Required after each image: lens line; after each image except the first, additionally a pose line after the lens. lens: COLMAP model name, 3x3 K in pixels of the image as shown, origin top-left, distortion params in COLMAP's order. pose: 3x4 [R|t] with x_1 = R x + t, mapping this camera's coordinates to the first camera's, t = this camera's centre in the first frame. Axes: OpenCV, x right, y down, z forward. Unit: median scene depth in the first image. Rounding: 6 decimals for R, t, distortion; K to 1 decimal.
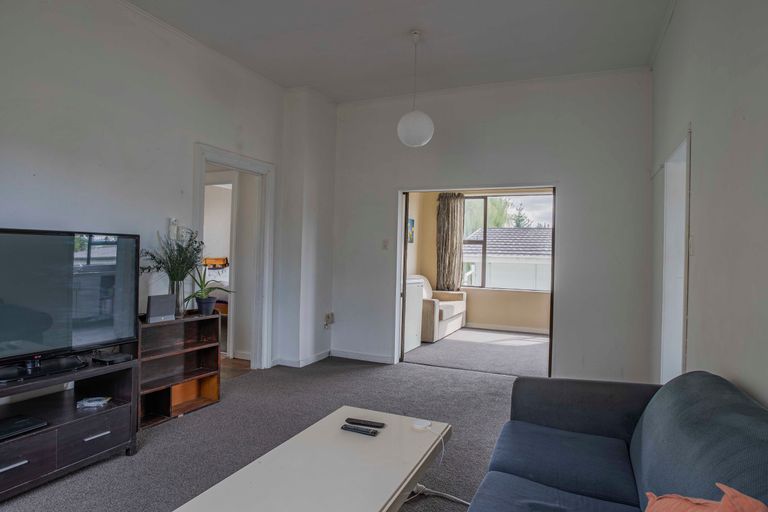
lens RADIAL K [[443.2, 0, 383.1], [0, 443.2, 252.4], [0, 0, 1]] dist [-0.040170, -0.000210]
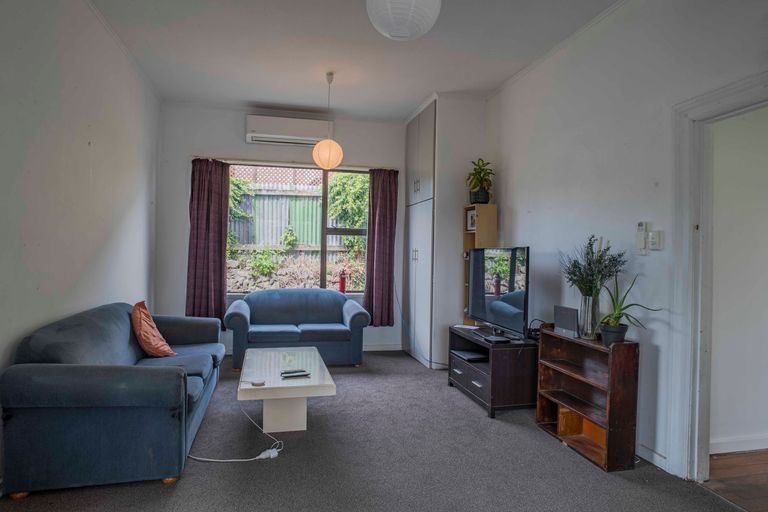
lens RADIAL K [[443.2, 0, 383.1], [0, 443.2, 252.4], [0, 0, 1]] dist [-0.040170, -0.000210]
pose [[-0.786221, -0.036398, -0.616872, 0.439123], [-0.033176, 0.999310, -0.016680, 0.006052], [0.617054, 0.007351, -0.786887, 1.606611]]
